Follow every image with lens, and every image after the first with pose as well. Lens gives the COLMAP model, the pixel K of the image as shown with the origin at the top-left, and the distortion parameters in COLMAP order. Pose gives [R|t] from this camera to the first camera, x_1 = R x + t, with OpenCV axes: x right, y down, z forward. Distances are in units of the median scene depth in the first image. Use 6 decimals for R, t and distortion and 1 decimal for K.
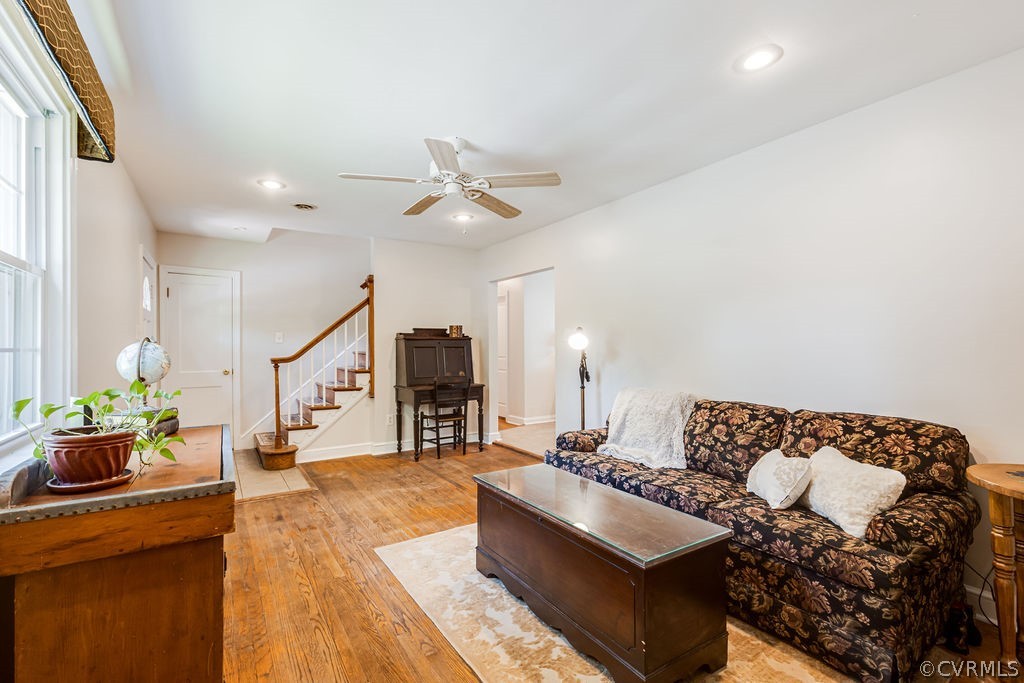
lens RADIAL K [[462.5, 0, 510.3], [0, 462.5, 343.0], [0, 0, 1]] dist [0.008701, -0.000289]
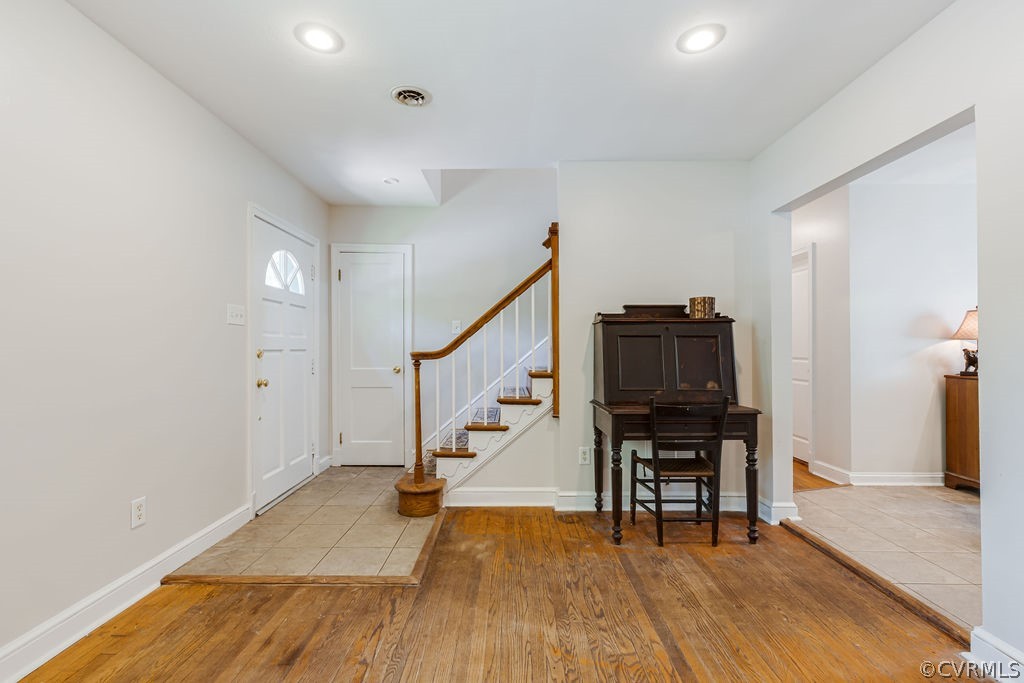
lens RADIAL K [[462.5, 0, 506.2], [0, 462.5, 345.7], [0, 0, 1]] dist [0.008701, -0.000289]
pose [[0.836293, 0.000360, -0.548282, -0.010901], [-0.000112, 1.000000, 0.000486, 0.020163], [0.548282, -0.000345, 0.836293, 0.435427]]
